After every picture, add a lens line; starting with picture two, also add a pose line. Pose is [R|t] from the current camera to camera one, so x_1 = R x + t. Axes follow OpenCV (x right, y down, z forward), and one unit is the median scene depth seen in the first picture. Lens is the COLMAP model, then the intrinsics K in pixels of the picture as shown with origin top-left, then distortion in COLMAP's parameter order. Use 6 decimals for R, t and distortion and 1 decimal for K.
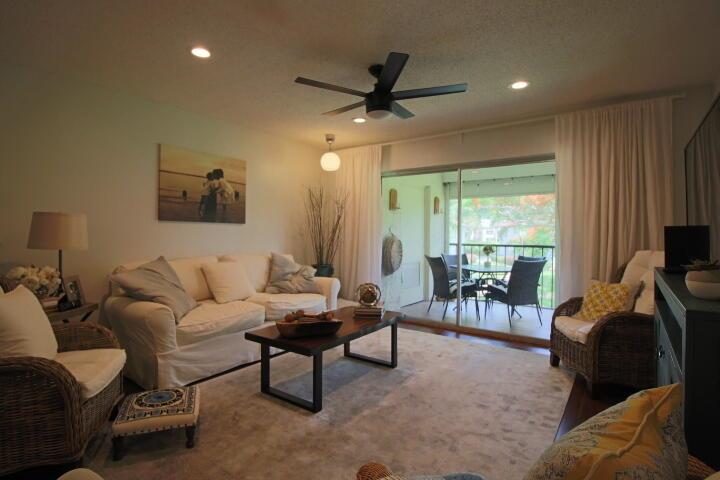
lens RADIAL K [[369.3, 0, 360.4], [0, 369.3, 231.7], [0, 0, 1]] dist [0.001783, -0.013710]
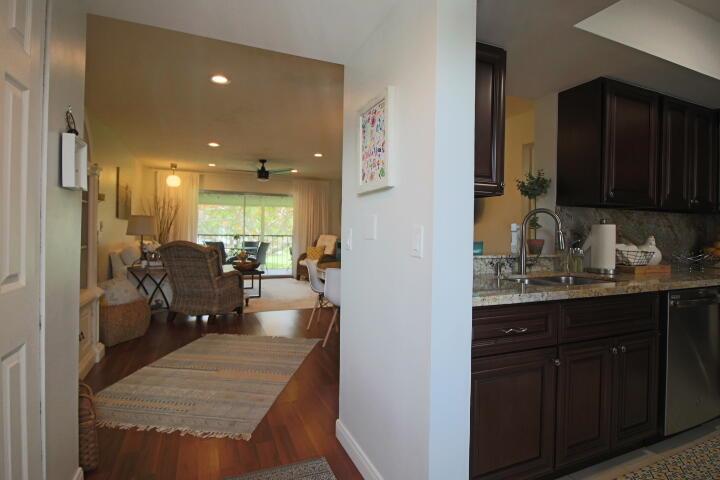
lens RADIAL K [[369.3, 0, 360.4], [0, 369.3, 231.7], [0, 0, 1]] dist [0.001783, -0.013710]
pose [[0.523091, 0.000541, 0.852277, -1.319363], [-0.014911, 0.999853, 0.008517, -0.000848], [-0.852147, -0.017164, 0.523022, -0.651684]]
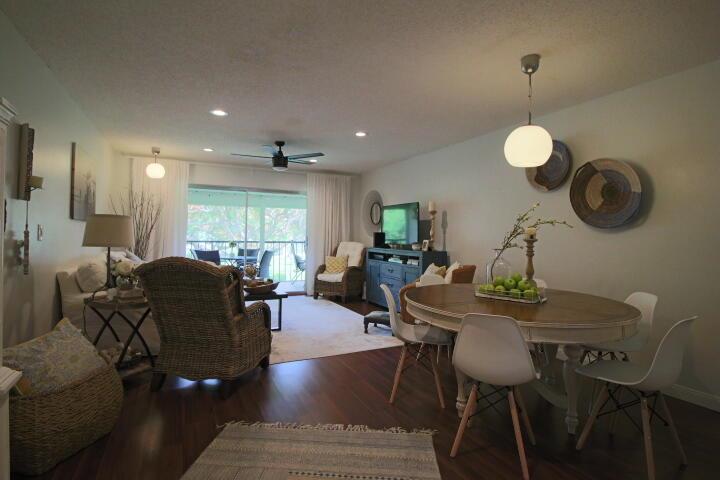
lens RADIAL K [[369.3, 0, 360.4], [0, 369.3, 231.7], [0, 0, 1]] dist [0.001783, -0.013710]
pose [[0.477156, 0.008629, 0.878776, -1.053403], [-0.013580, 0.999905, -0.002445, -0.004122], [-0.878713, -0.010767, 0.477228, -0.171842]]
